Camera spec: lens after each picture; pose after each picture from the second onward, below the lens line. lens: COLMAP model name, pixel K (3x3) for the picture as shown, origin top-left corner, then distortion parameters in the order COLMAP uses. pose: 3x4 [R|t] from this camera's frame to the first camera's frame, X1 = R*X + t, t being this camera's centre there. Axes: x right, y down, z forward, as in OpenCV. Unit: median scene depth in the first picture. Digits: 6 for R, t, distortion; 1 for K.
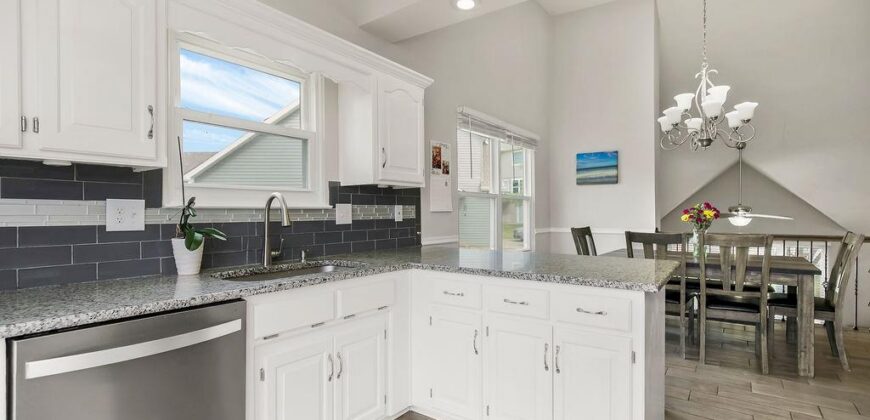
lens RADIAL K [[419.1, 0, 441.0], [0, 419.1, 212.4], [0, 0, 1]] dist [-0.029267, -0.000207]
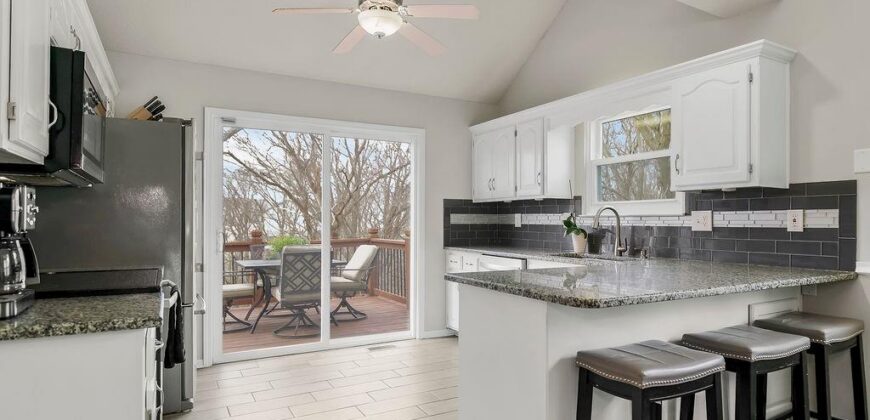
lens RADIAL K [[481.0, 0, 432.6], [0, 481.0, 219.0], [0, 0, 1]] dist [-0.006893, -0.003061]
pose [[-0.438851, -0.002767, -0.898556, 0.872168], [-0.005604, 0.999984, -0.000342, 0.003158], [0.898542, 0.004885, -0.438860, 0.743437]]
